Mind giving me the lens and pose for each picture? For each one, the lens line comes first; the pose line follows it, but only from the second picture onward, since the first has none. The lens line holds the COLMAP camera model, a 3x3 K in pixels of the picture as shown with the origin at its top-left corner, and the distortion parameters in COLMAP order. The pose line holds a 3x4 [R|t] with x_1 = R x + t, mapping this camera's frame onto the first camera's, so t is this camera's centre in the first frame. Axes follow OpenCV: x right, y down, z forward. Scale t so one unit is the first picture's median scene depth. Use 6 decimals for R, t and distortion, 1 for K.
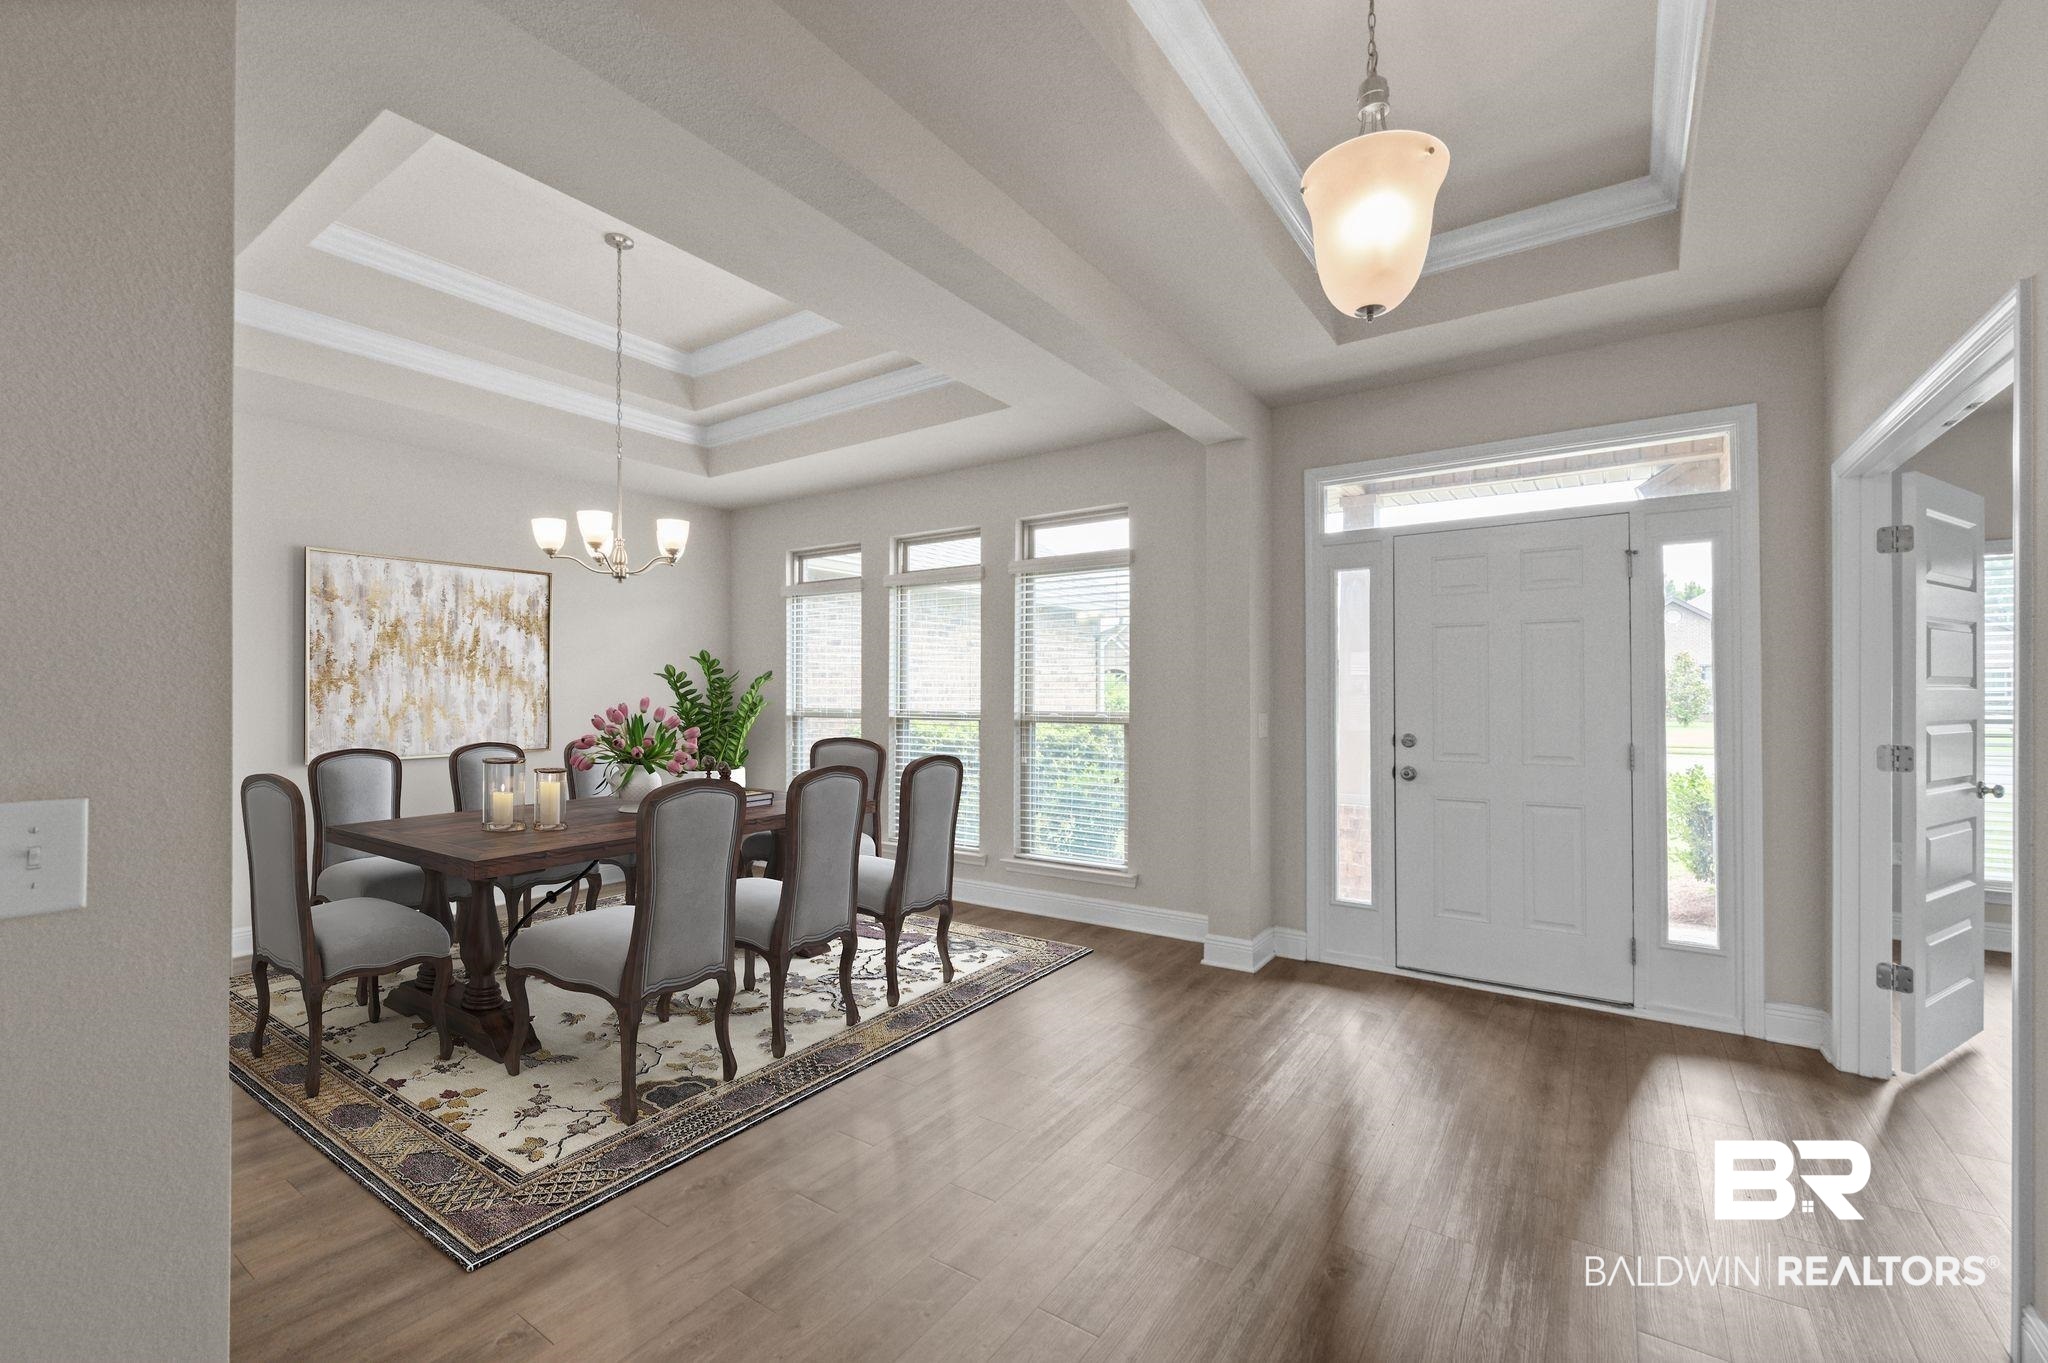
lens RADIAL K [[862.4, 0, 1025.2], [0, 862.4, 682.4], [0, 0, 1]] dist [0.016931, 0.000498]
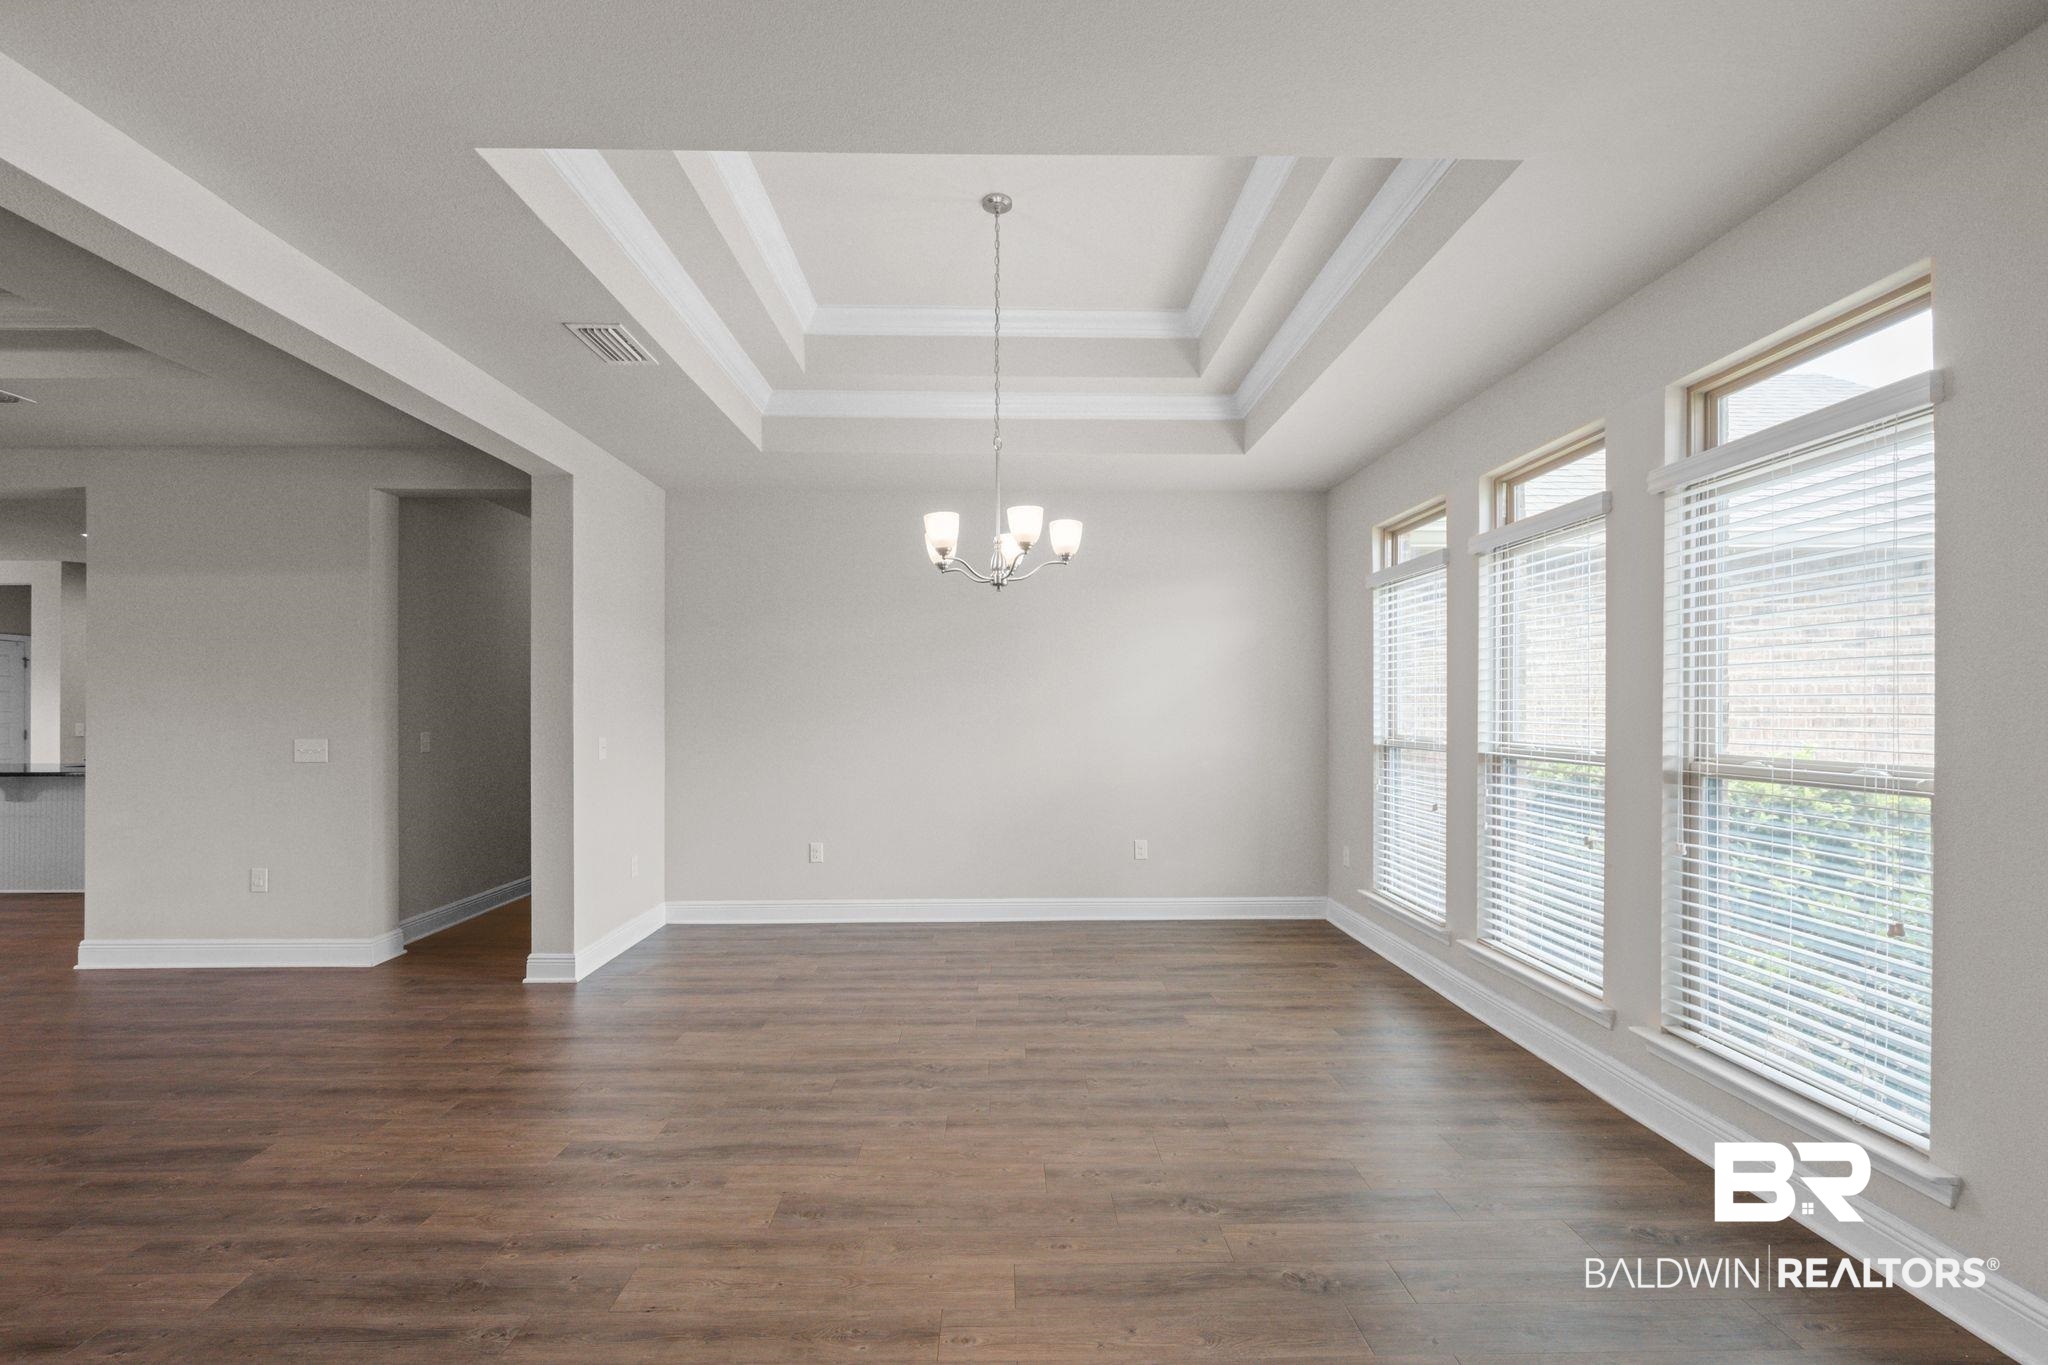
lens RADIAL K [[862.4, 0, 1018.2], [0, 862.4, 702.3], [0, 0, 1]] dist [0.016931, 0.000498]
pose [[0.581772, -0.002929, -0.813347, 0.188358], [0.005098, 0.999987, 0.000044, -0.000341], [0.813336, -0.004172, 0.581779, 0.362633]]
